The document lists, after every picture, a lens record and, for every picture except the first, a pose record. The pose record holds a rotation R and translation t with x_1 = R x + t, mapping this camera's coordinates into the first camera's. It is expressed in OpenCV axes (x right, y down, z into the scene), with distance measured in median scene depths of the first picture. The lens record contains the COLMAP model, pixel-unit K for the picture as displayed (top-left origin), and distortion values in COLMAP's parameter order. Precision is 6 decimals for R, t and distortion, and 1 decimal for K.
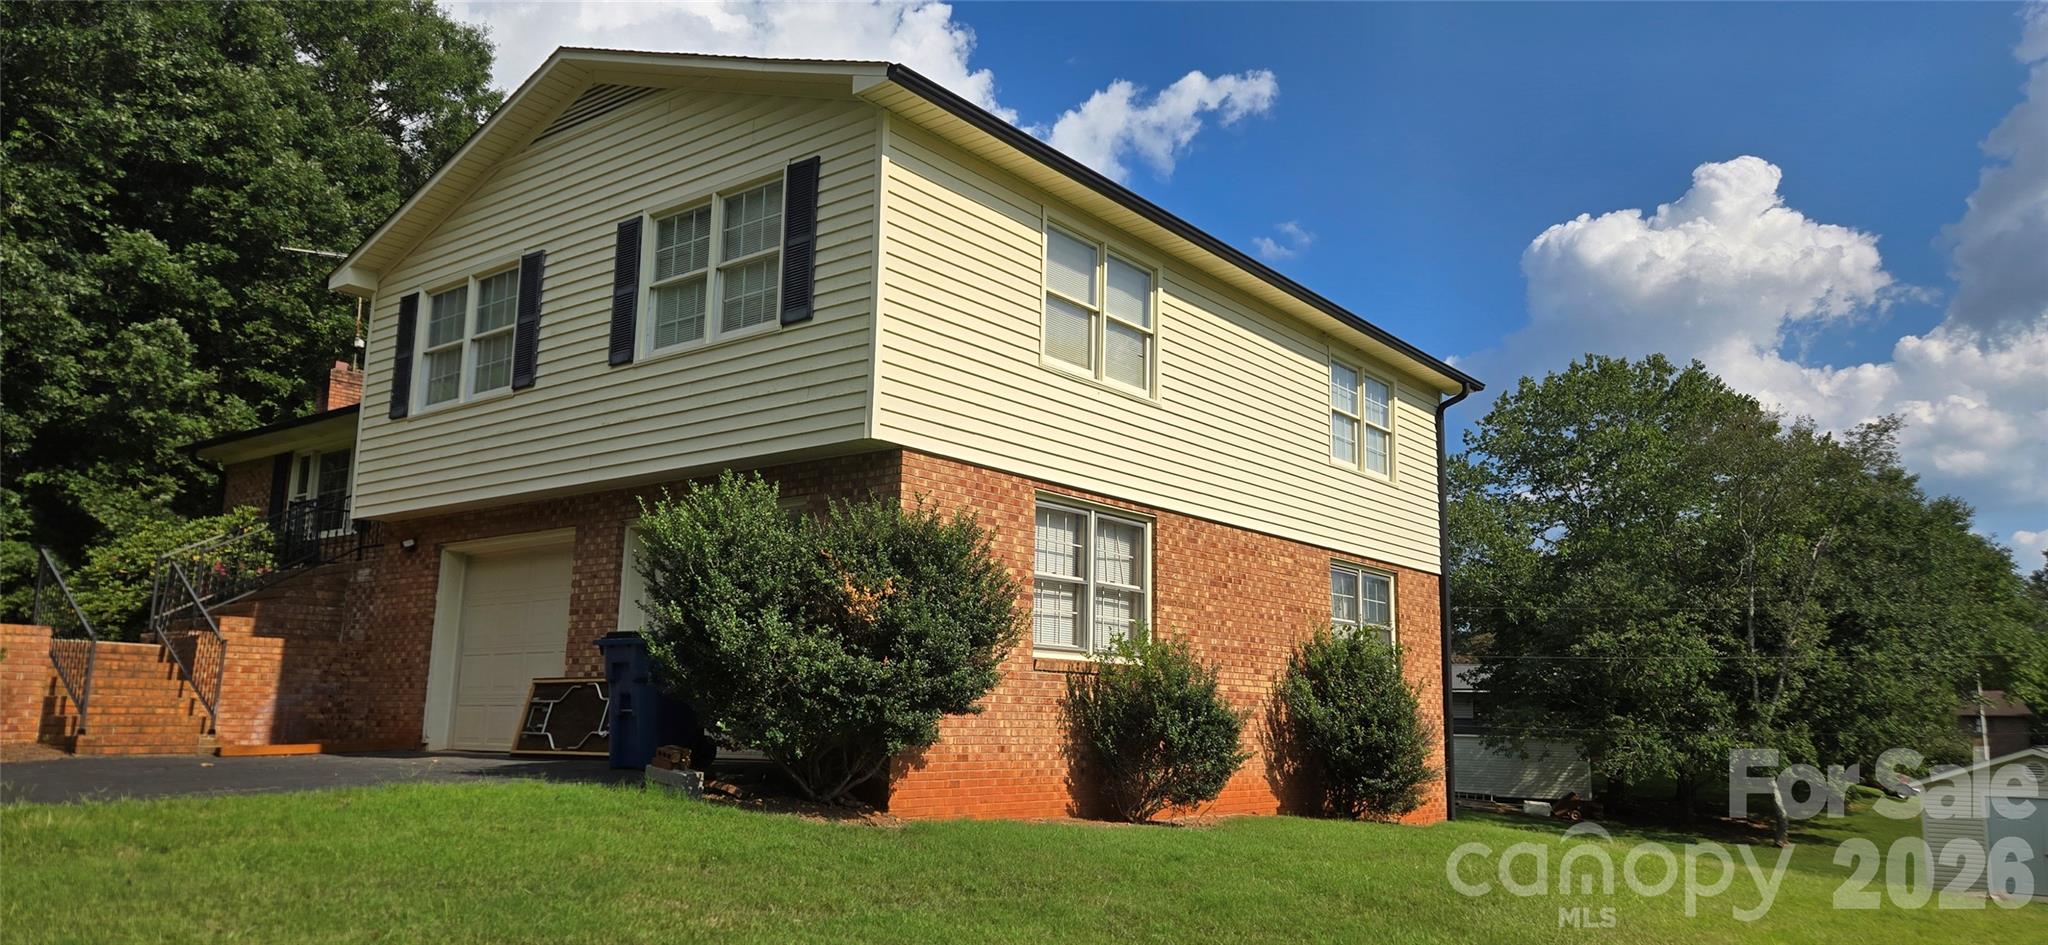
lens RADIAL K [[1395.0, 0, 1030.4], [0, 1395.0, 495.2], [0, 0, 1]] dist [0.089887, -0.073566]
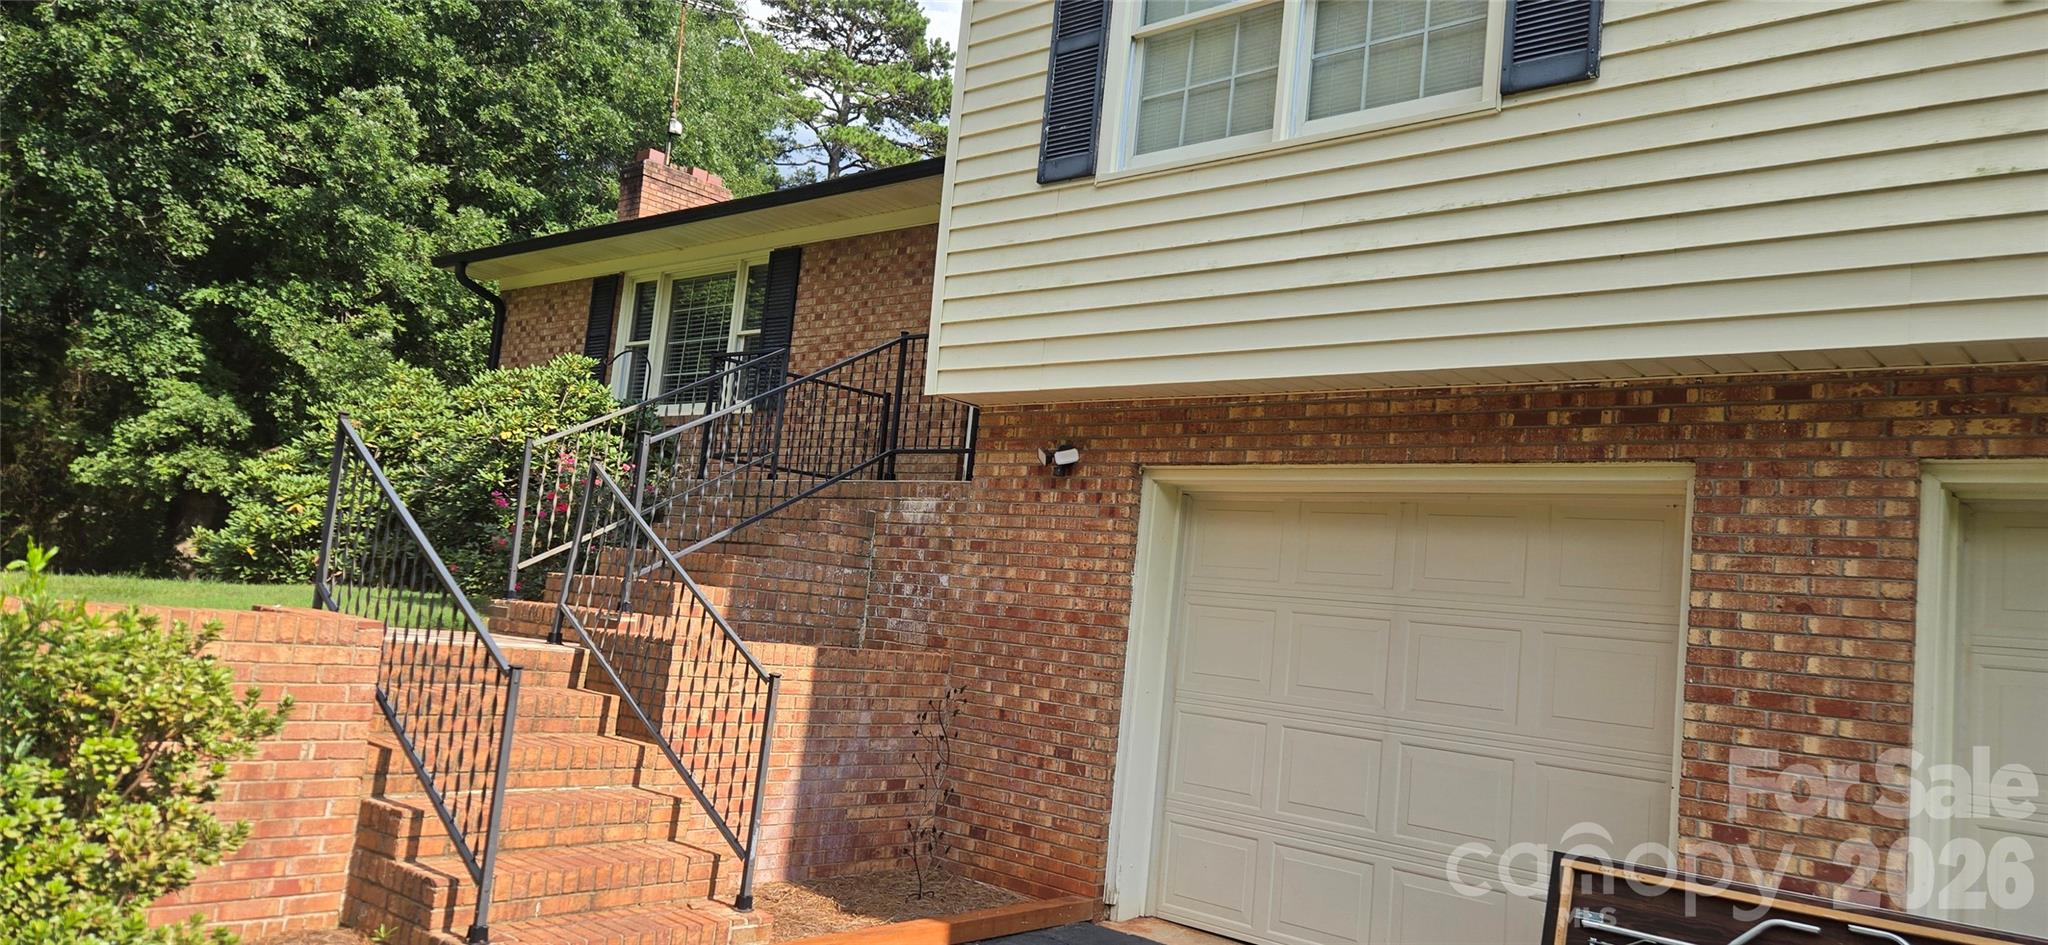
lens RADIAL K [[1395.0, 0, 1030.4], [0, 1395.0, 495.2], [0, 0, 1]] dist [0.089887, -0.073566]
pose [[0.995672, 0.073890, -0.056368, -0.413072], [-0.069796, 0.995000, 0.071434, 0.014183], [0.061364, -0.067190, 0.995851, 0.529785]]
